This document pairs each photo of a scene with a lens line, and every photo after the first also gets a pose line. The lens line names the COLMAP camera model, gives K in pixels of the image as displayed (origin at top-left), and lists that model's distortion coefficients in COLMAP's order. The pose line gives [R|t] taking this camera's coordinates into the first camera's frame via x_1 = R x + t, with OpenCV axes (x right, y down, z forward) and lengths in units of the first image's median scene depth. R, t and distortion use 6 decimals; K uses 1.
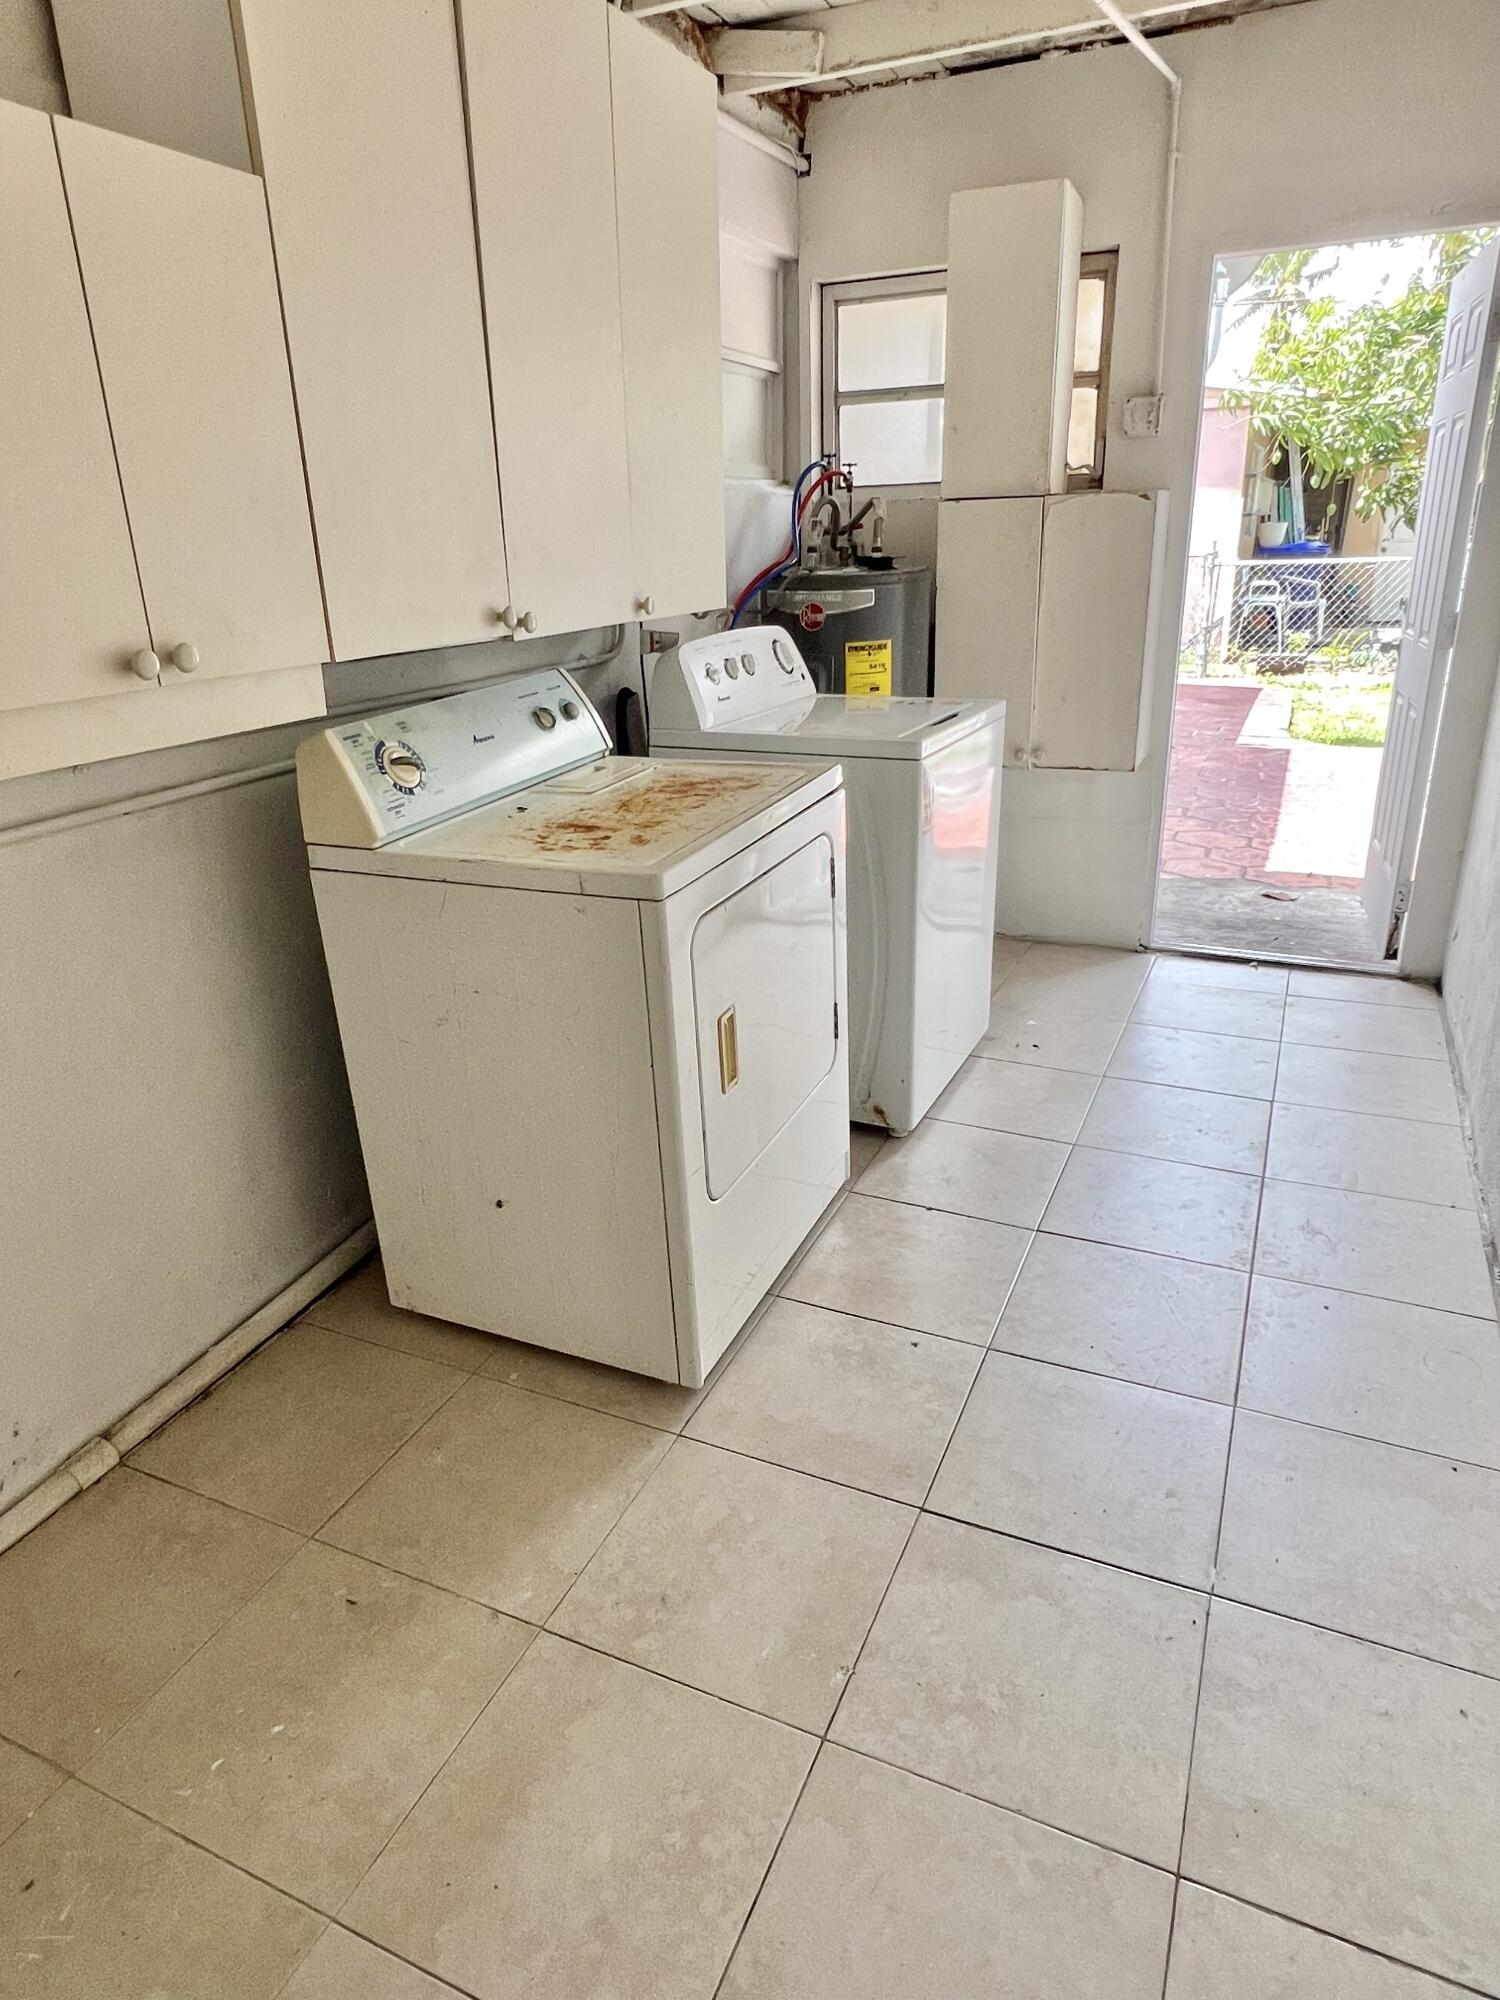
lens RADIAL K [[1225.1, 0, 738.8], [0, 1225.1, 994.9], [0, 0, 1]] dist [-0.004081, -0.000437]
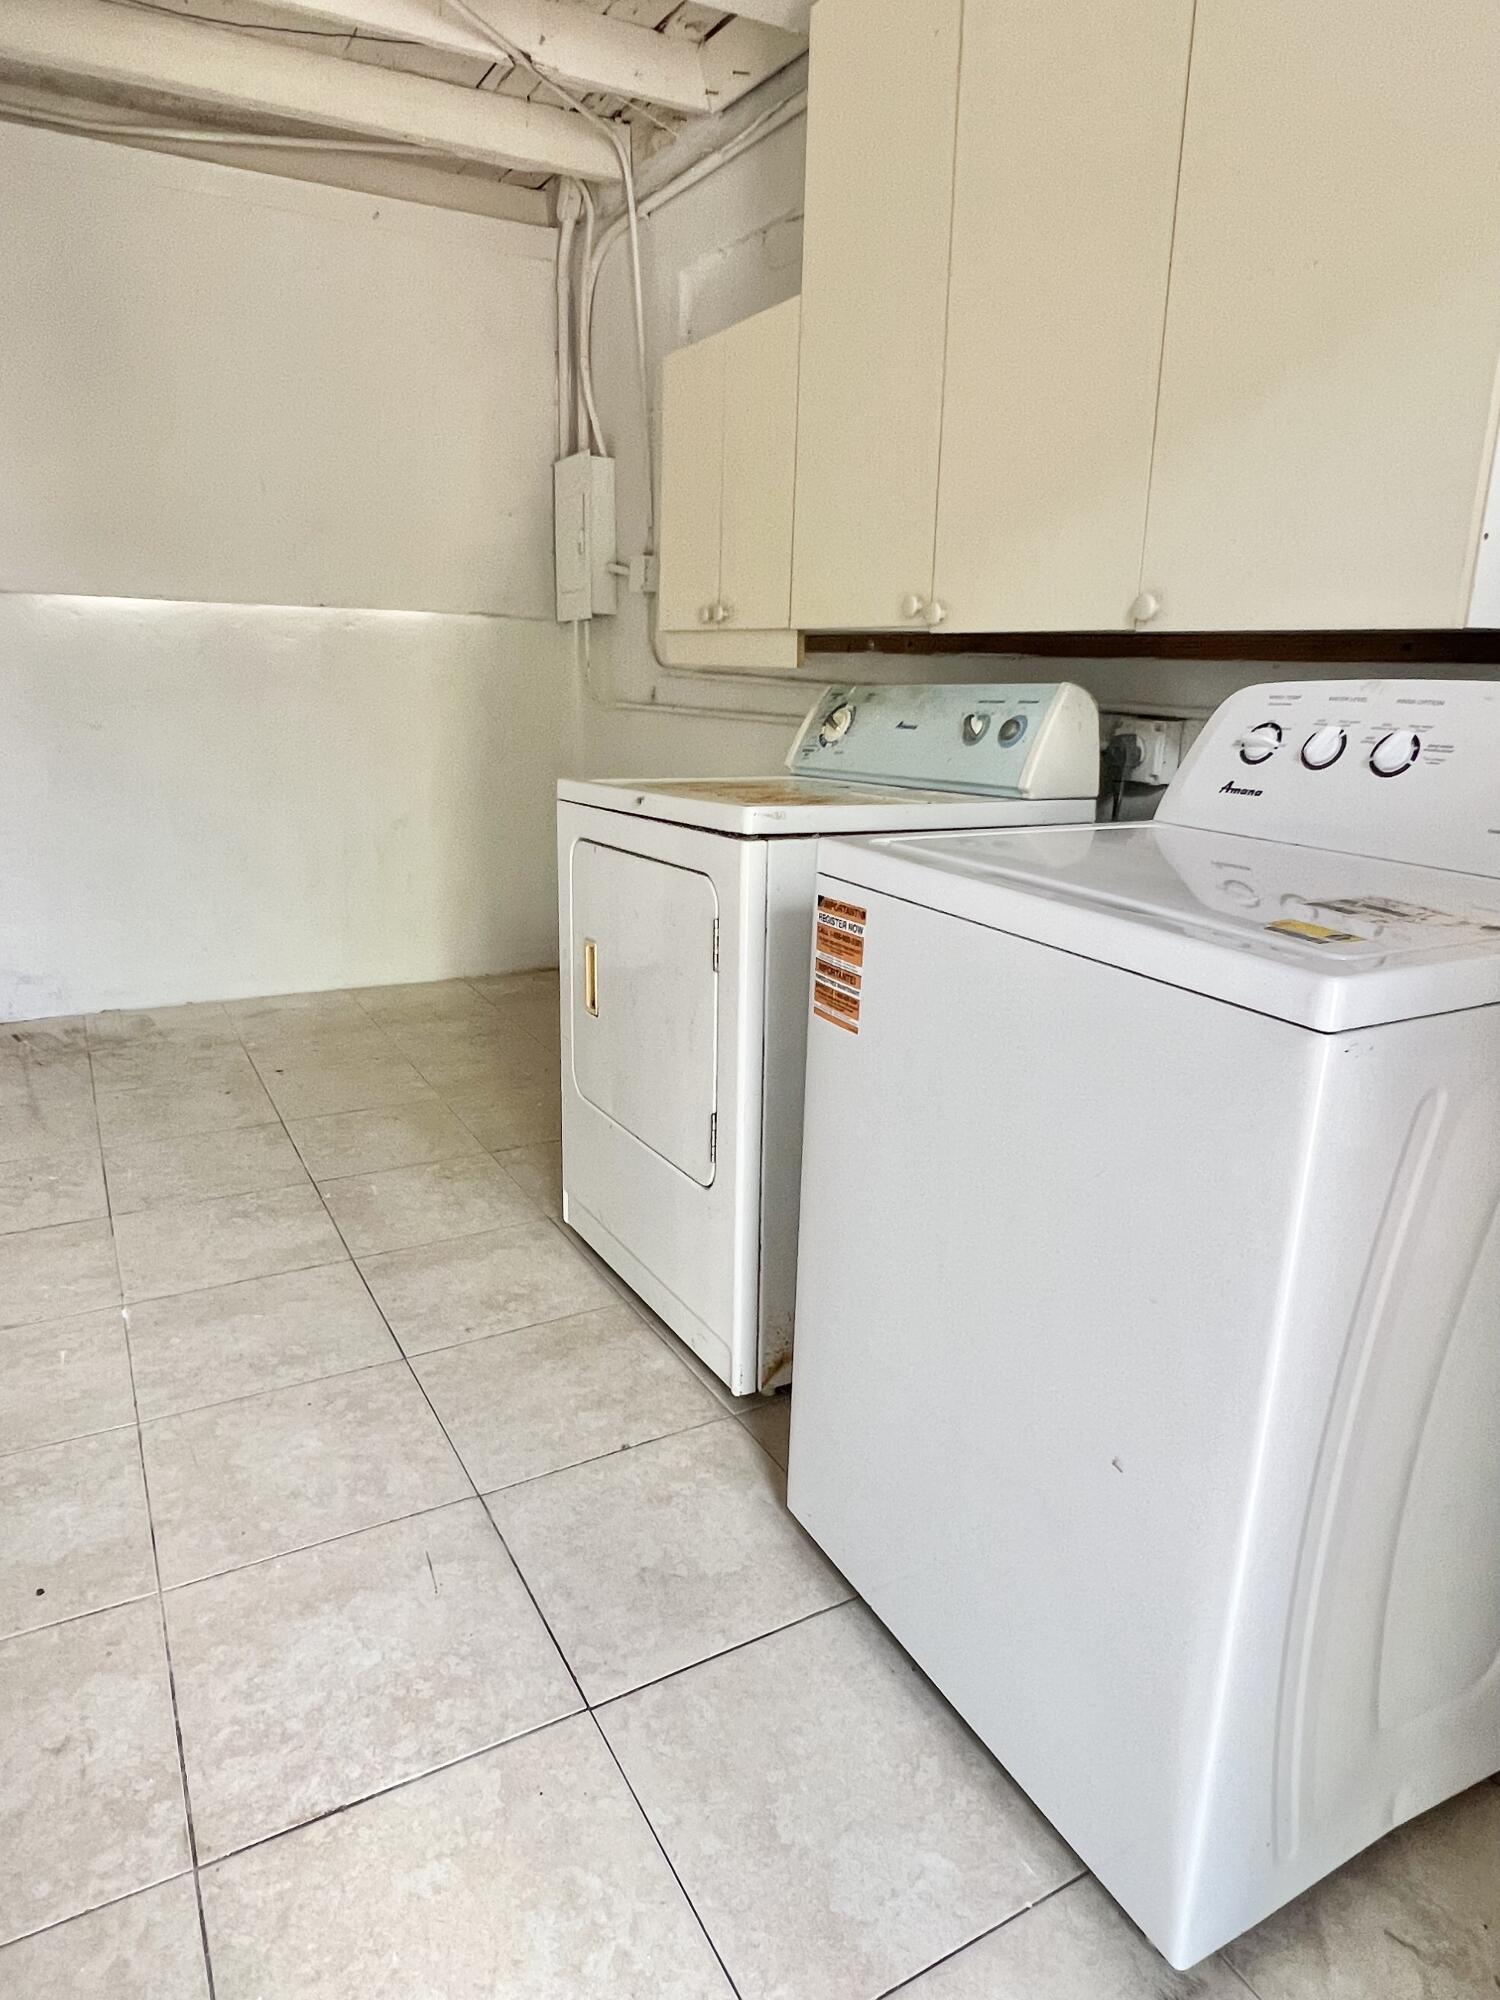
lens RADIAL K [[1225.1, 0, 737.2], [0, 1225.1, 1006.3], [0, 0, 1]] dist [-0.004081, -0.000437]
pose [[-0.596085, 0.243617, -0.765071, 0.779290], [-0.282178, 0.828515, 0.483671, -0.518712], [0.751703, 0.504196, -0.425122, 1.600546]]
